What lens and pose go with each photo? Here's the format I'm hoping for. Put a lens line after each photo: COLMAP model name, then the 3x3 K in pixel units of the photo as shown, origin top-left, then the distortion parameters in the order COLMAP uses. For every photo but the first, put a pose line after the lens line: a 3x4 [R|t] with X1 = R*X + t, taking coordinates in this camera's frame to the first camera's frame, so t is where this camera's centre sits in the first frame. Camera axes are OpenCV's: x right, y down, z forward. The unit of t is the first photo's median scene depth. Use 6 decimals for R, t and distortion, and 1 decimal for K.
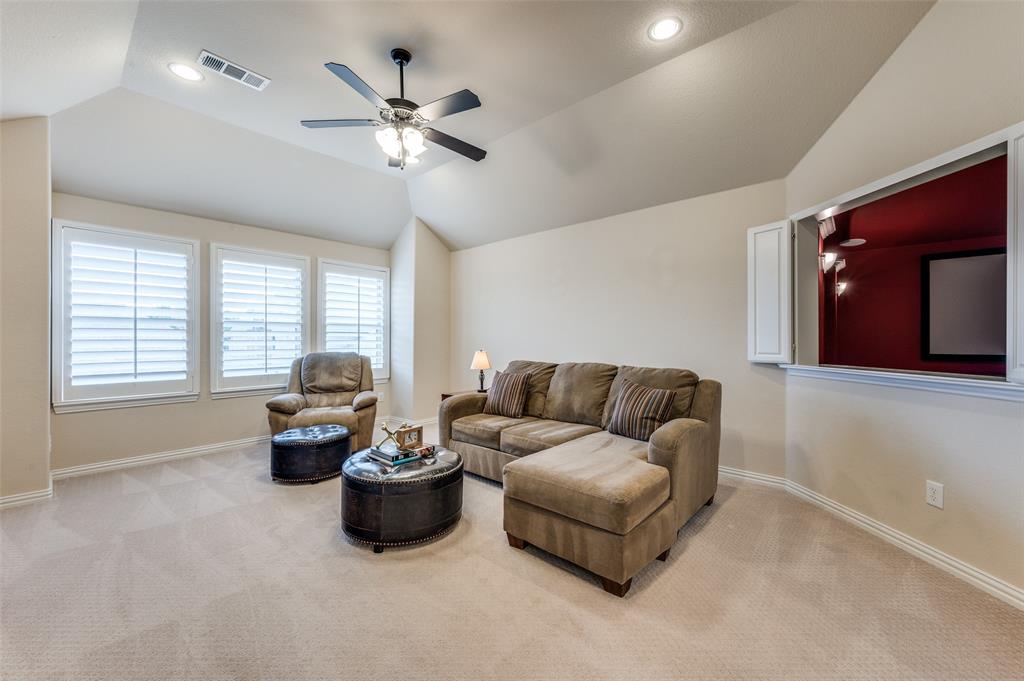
lens RADIAL K [[412.8, 0, 507.8], [0, 412.8, 338.3], [0, 0, 1]] dist [0.000624, 0.000022]
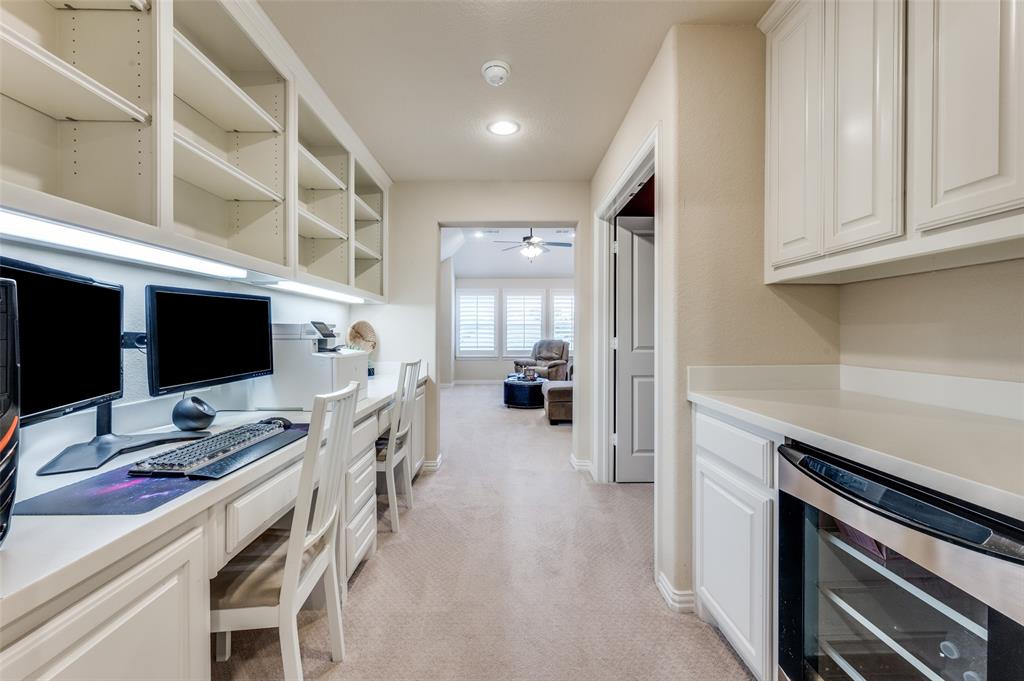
lens RADIAL K [[412.8, 0, 514.3], [0, 412.8, 339.3], [0, 0, 1]] dist [0.000624, 0.000022]
pose [[0.690826, 0.010368, -0.722947, 0.896716], [-0.003732, 0.999935, 0.010774, 0.011731], [0.723011, -0.004745, 0.690820, -0.476250]]
